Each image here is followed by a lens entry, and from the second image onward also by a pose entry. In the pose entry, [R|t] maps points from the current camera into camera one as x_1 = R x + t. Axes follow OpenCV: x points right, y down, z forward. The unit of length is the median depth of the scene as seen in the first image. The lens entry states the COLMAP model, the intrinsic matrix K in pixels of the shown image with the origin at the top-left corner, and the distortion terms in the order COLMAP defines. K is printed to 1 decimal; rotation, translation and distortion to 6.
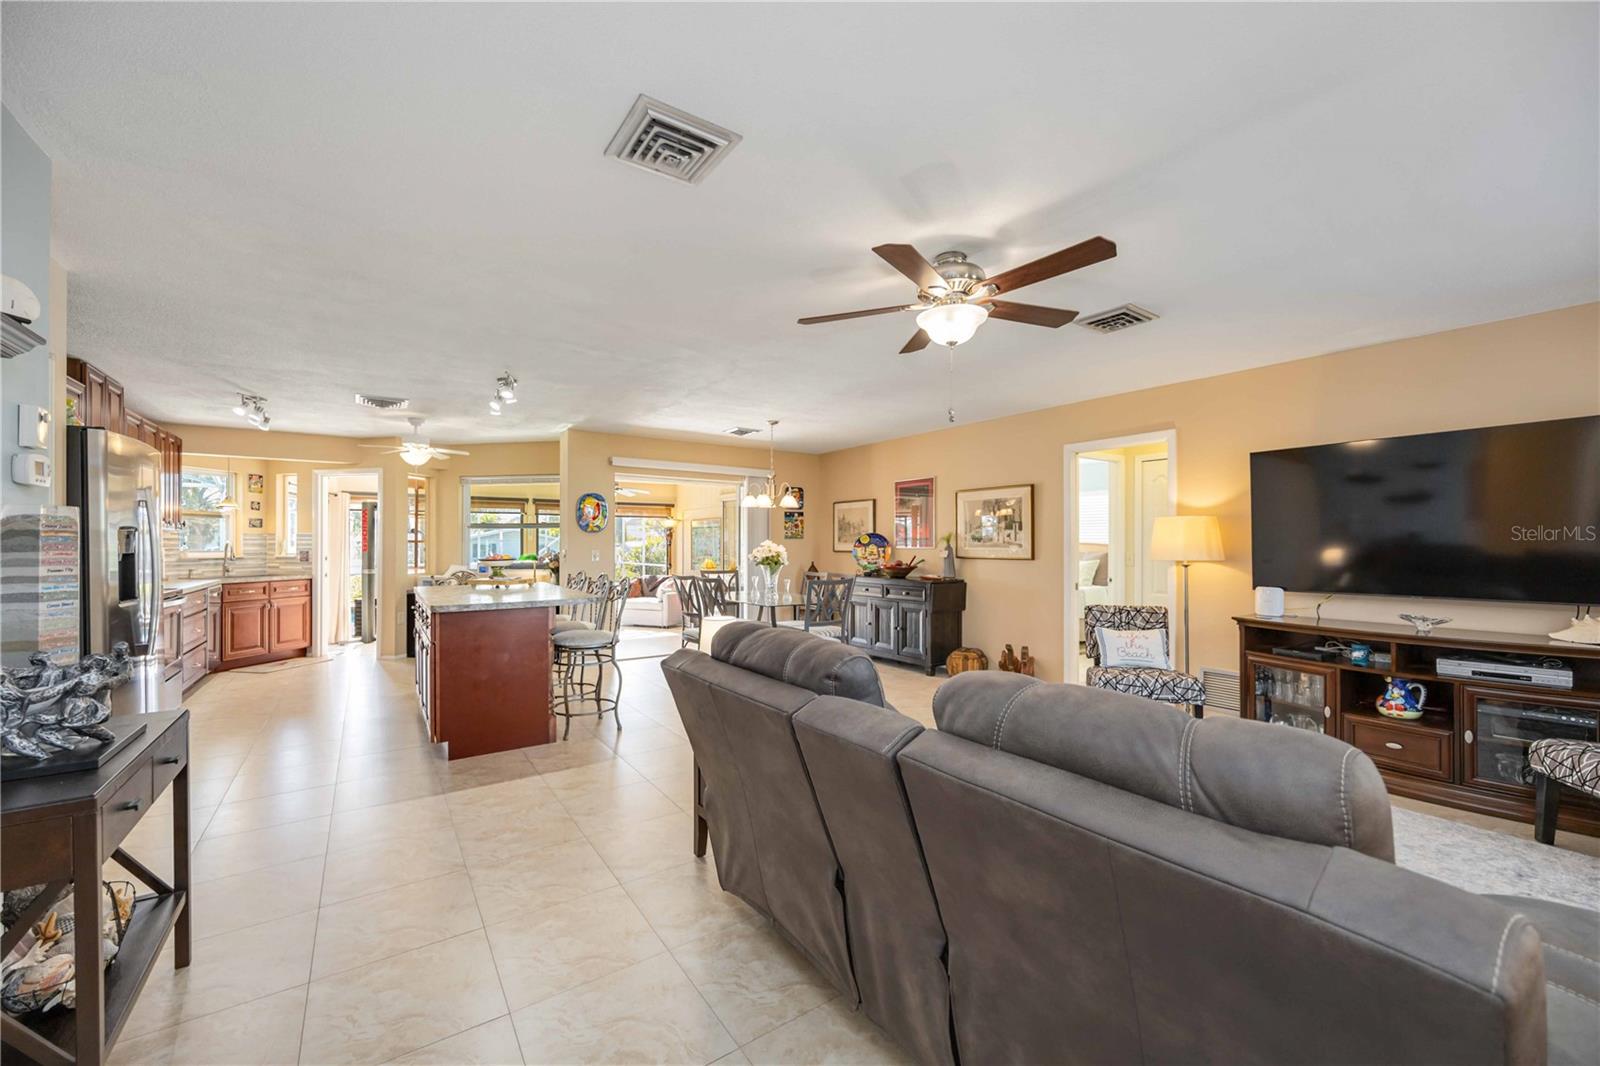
lens RADIAL K [[624.1, 0, 800.1], [0, 624.1, 543.3], [0, 0, 1]] dist [-0.002276, 0.000544]
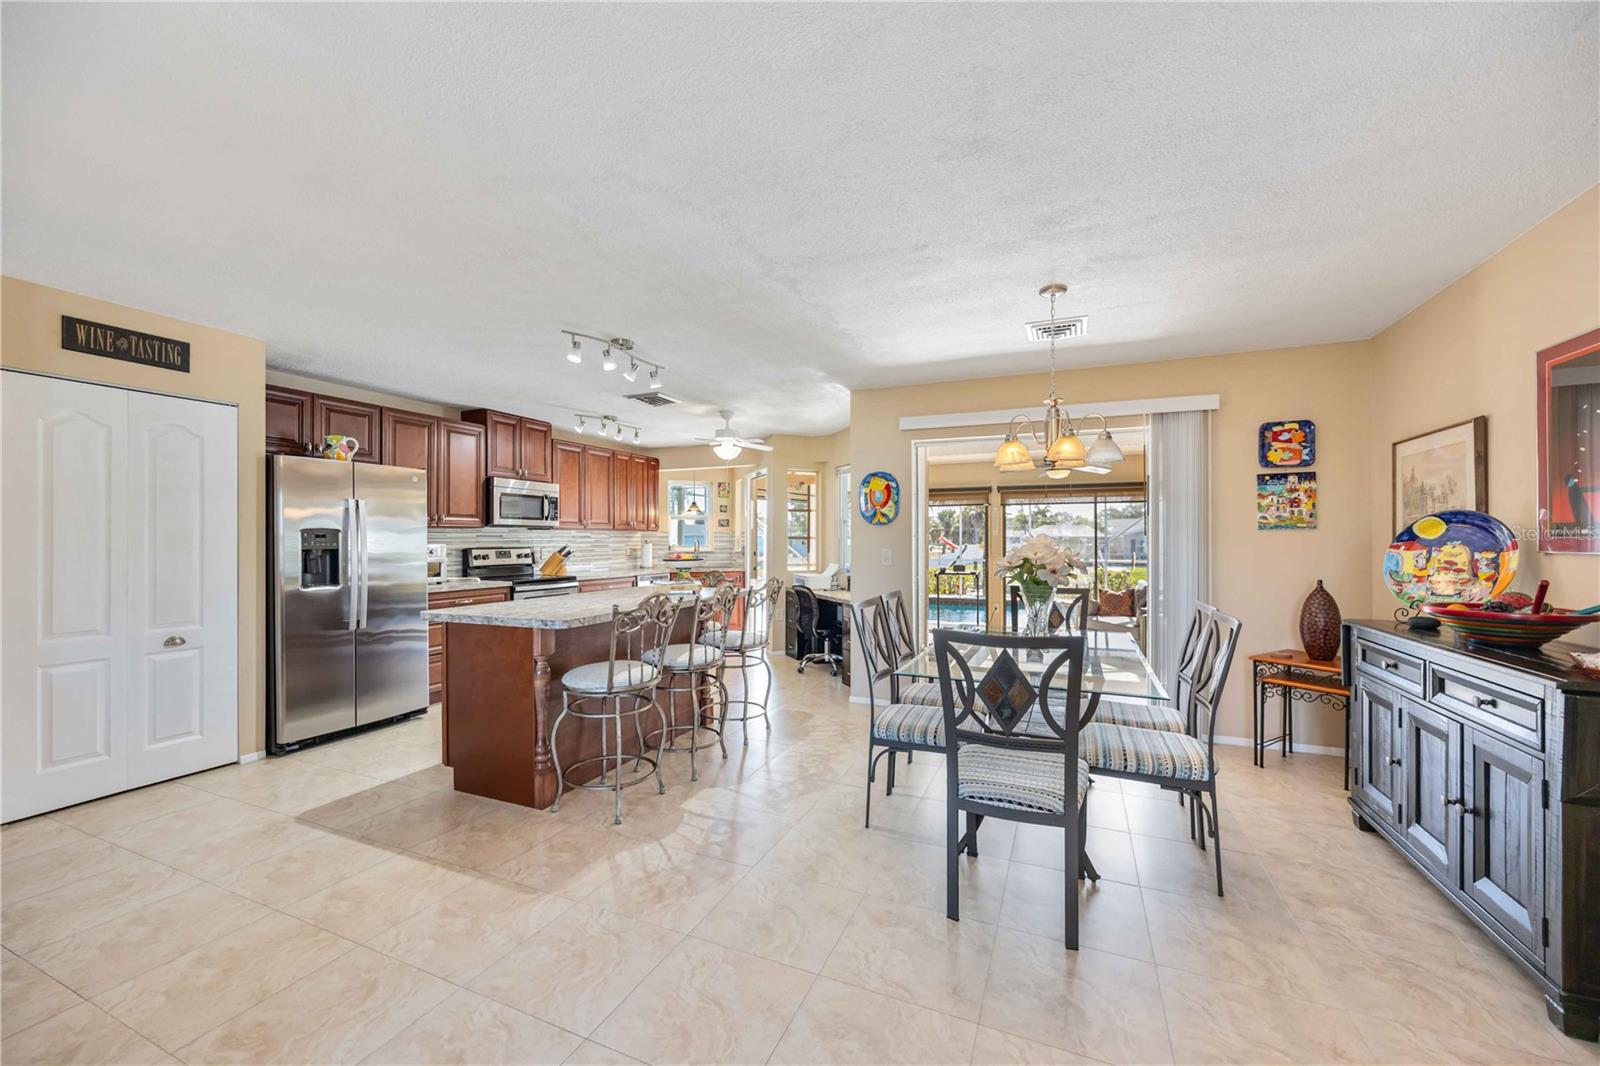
lens RADIAL K [[624.1, 0, 800.7], [0, 624.1, 536.1], [0, 0, 1]] dist [-0.002276, 0.000544]
pose [[0.525755, -0.005626, -0.850617, 0.273980], [0.002421, 0.999984, -0.005118, -0.000986], [0.850632, 0.000631, 0.525760, 0.600417]]
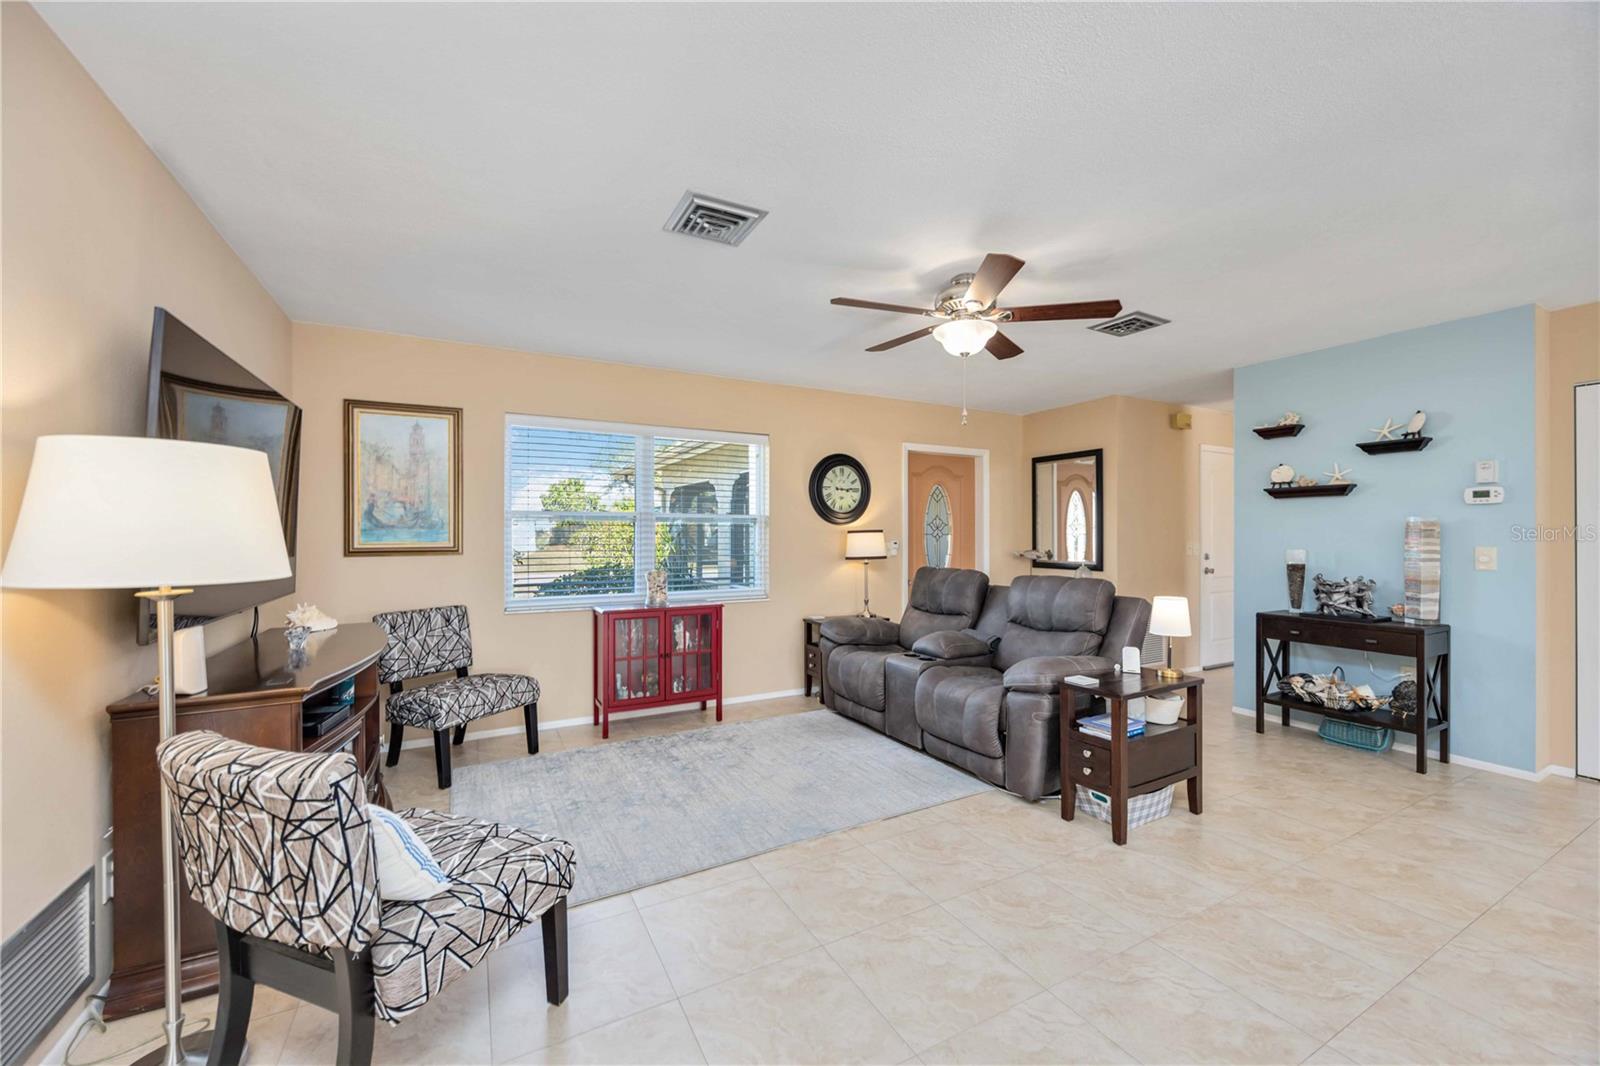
lens RADIAL K [[624.1, 0, 794.4], [0, 624.1, 533.2], [0, 0, 1]] dist [-0.002276, 0.000544]
pose [[-0.993452, -0.000031, 0.114250, 0.184379], [-0.000421, 0.999994, -0.003393, 0.001552], [-0.114249, -0.003419, -0.993446, 0.956696]]
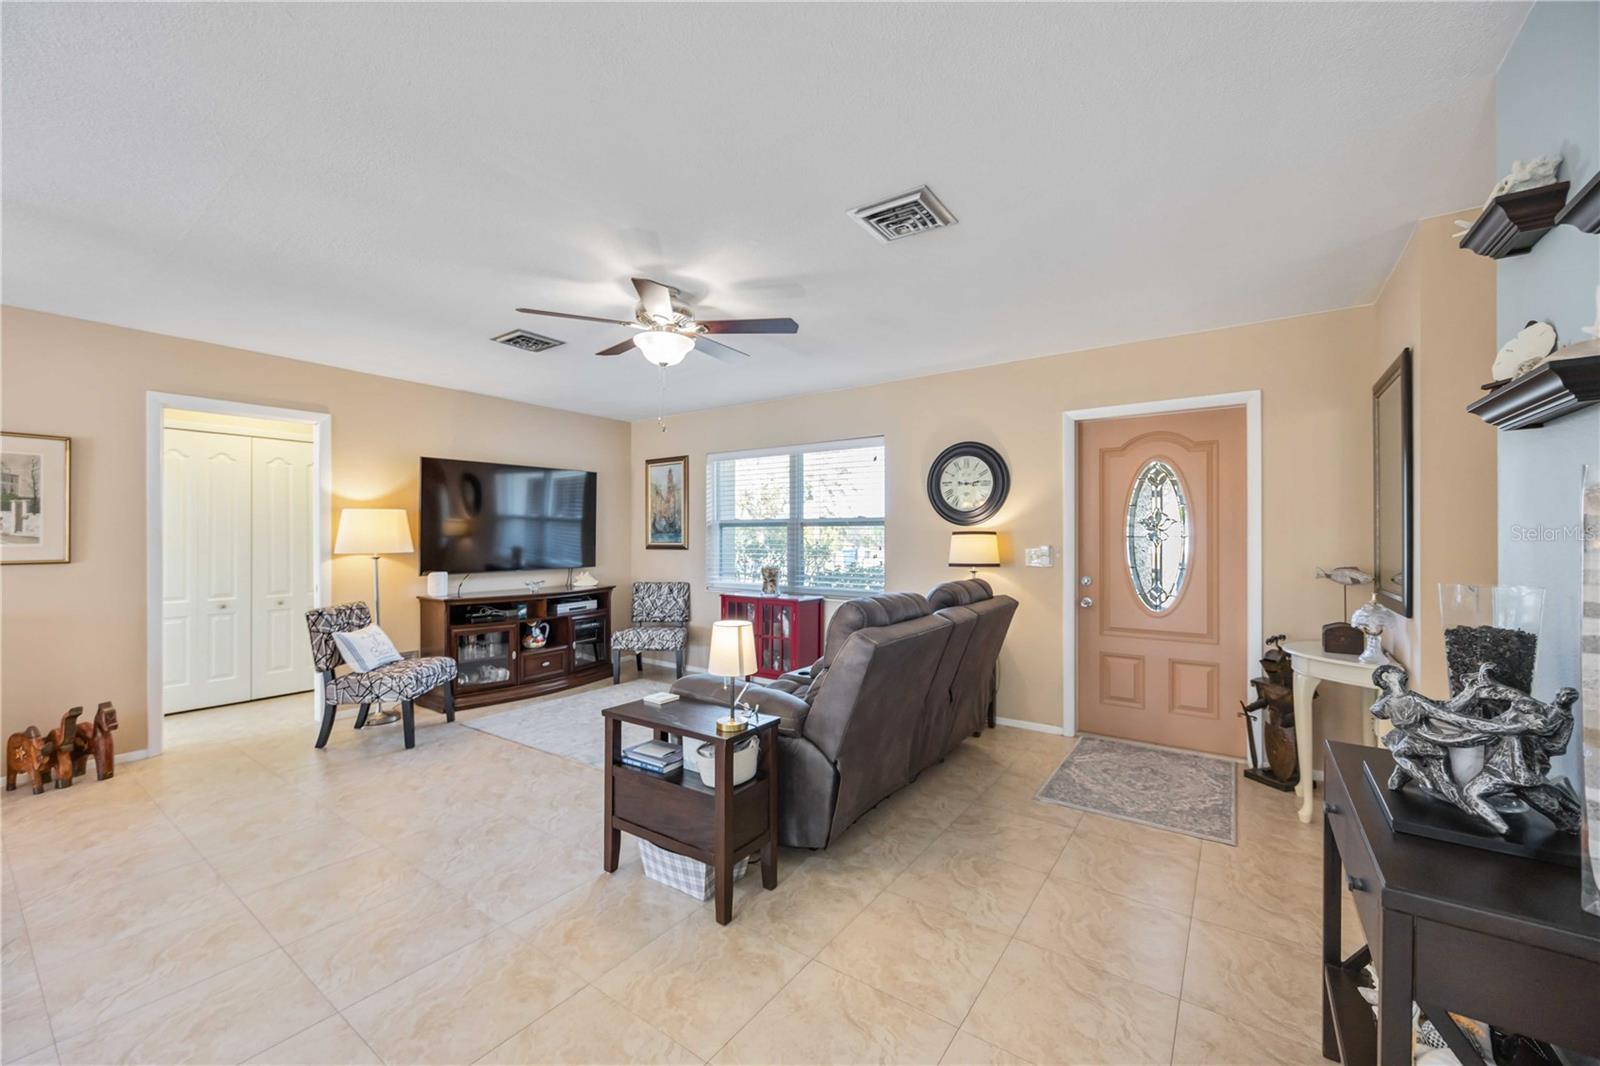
lens RADIAL K [[624.1, 0, 794.0], [0, 624.1, 537.4], [0, 0, 1]] dist [-0.002276, 0.000544]
pose [[-0.337543, -0.002926, 0.941306, -0.415986], [-0.001959, 0.999995, 0.002406, -0.001000], [-0.941308, -0.001032, -0.337547, 0.519566]]
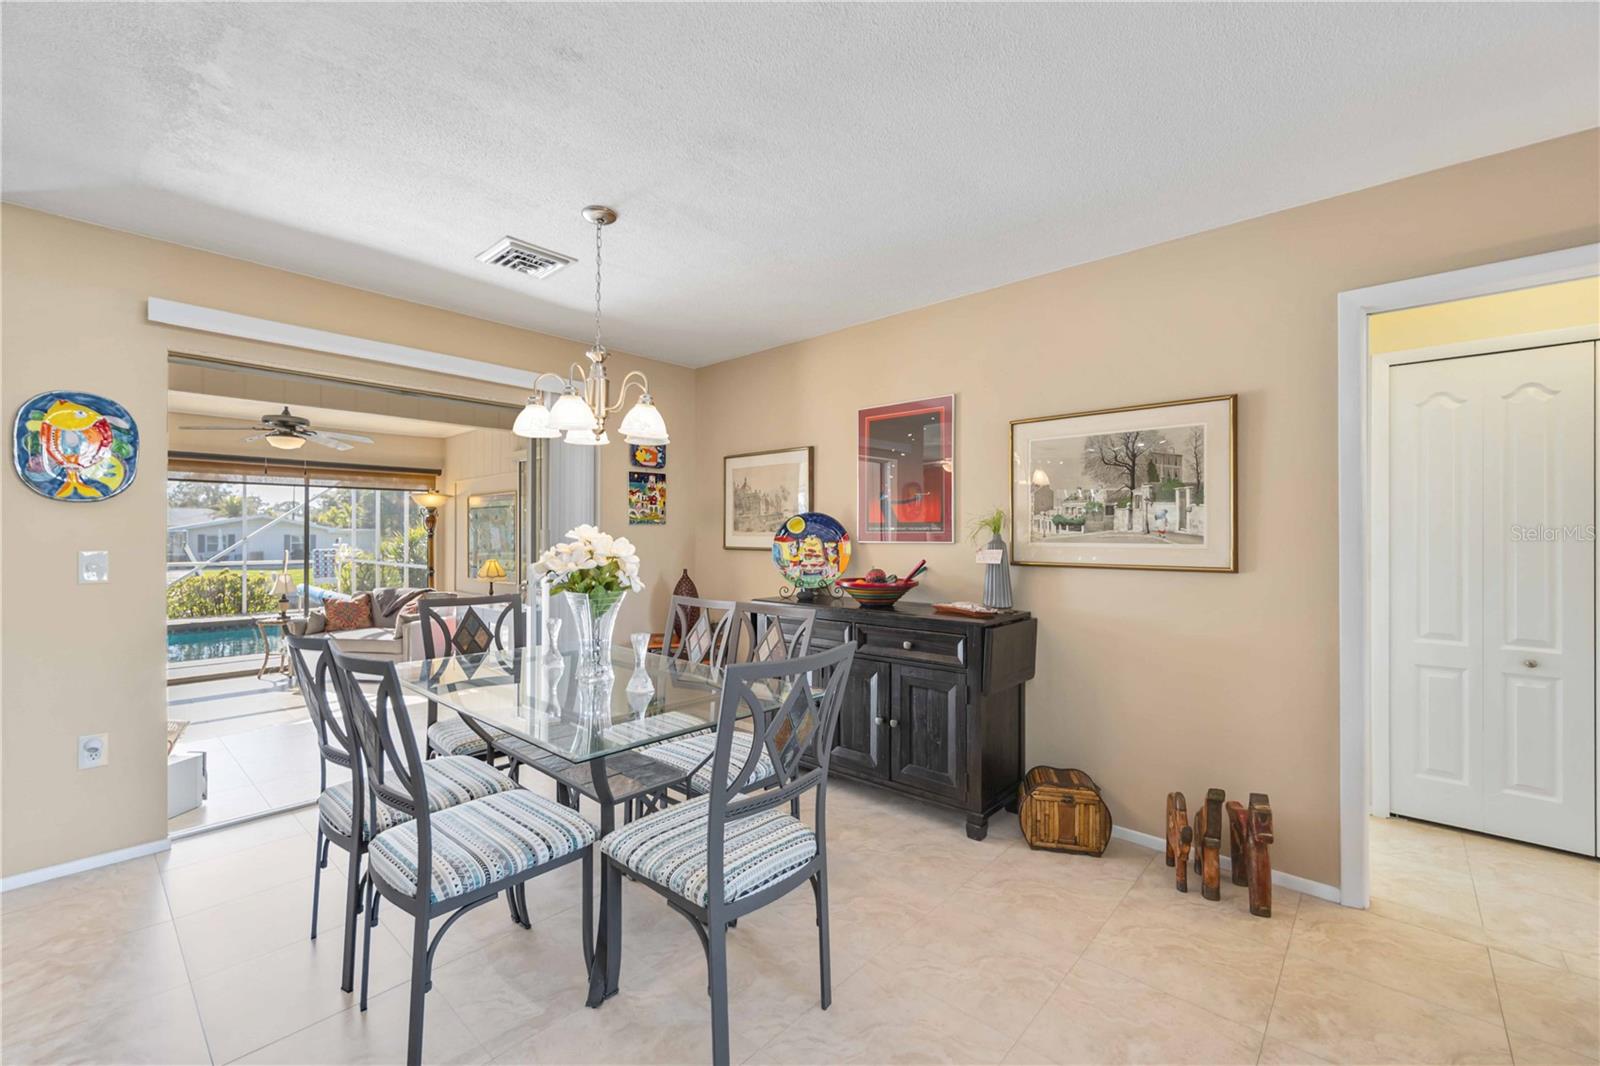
lens RADIAL K [[655.4, 0, 793.0], [0, 655.4, 530.6], [0, 0, 1]] dist [0.001441, 0.000580]
pose [[0.974248, 0.001464, 0.225476, -0.020288], [-0.000441, 0.999989, -0.004588, 0.000196], [-0.225480, 0.004370, 0.974238, 0.607245]]
